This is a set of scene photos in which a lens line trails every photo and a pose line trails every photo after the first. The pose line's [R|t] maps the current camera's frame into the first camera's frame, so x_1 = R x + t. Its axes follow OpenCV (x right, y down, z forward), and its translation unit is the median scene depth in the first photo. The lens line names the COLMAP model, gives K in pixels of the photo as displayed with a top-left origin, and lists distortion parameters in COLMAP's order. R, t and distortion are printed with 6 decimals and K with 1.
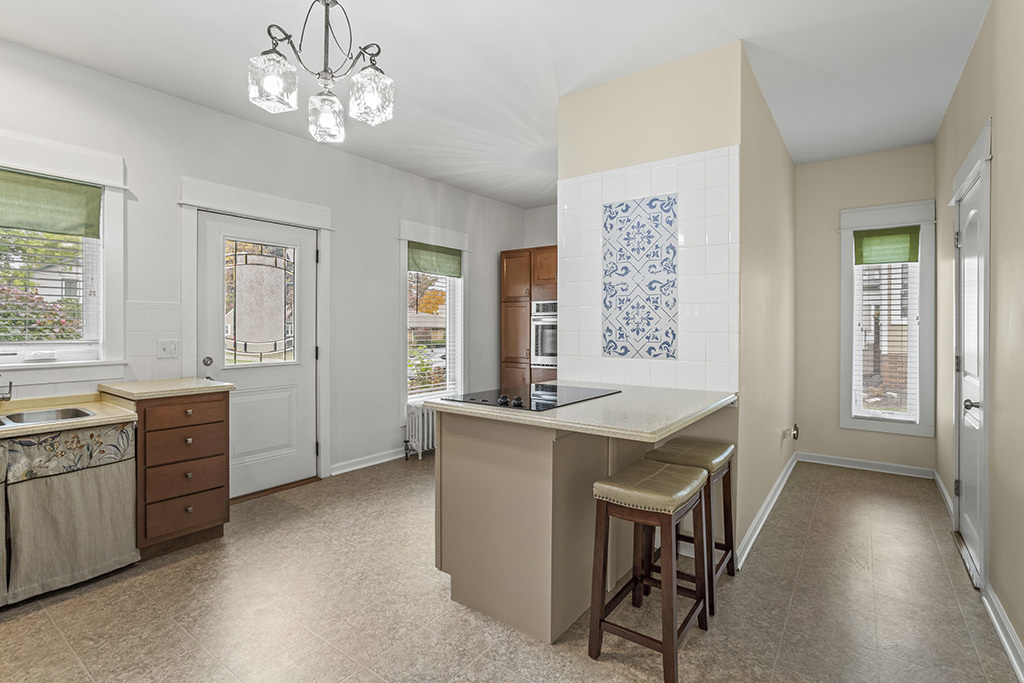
lens RADIAL K [[492.0, 0, 491.3], [0, 492.0, 331.0], [0, 0, 1]] dist [-0.001325, -0.000175]
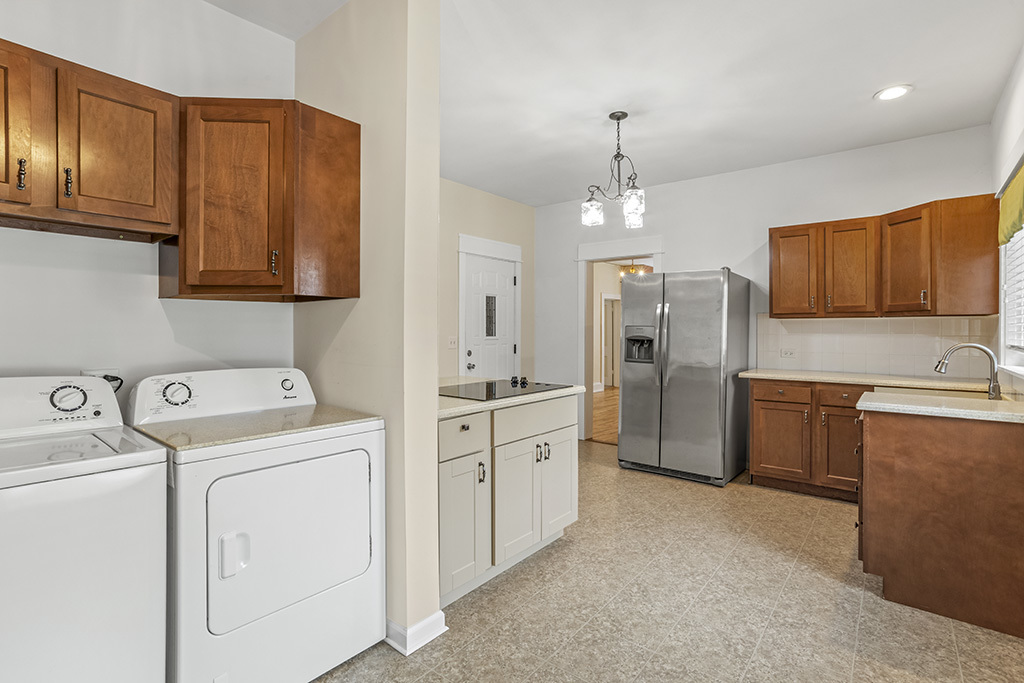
lens RADIAL K [[492.0, 0, 508.9], [0, 492.0, 338.7], [0, 0, 1]] dist [-0.001325, -0.000175]
pose [[-0.999265, -0.005626, 0.037907, 0.016986], [-0.005331, 0.999955, 0.007866, 0.003281], [-0.037949, 0.007659, -0.999250, 1.816039]]
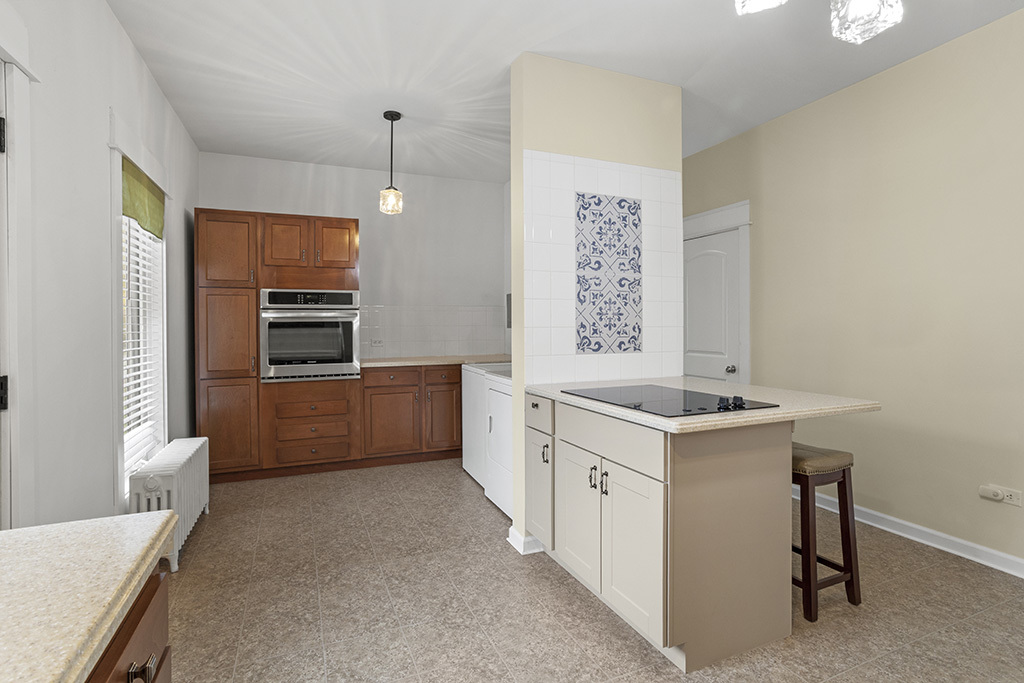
lens RADIAL K [[492.0, 0, 507.0], [0, 492.0, 331.9], [0, 0, 1]] dist [-0.001325, -0.000175]
pose [[0.505829, -0.013325, 0.862531, -0.678261], [0.011906, 0.999893, 0.008465, 0.000324], [-0.862552, 0.005987, 0.505934, 0.668090]]
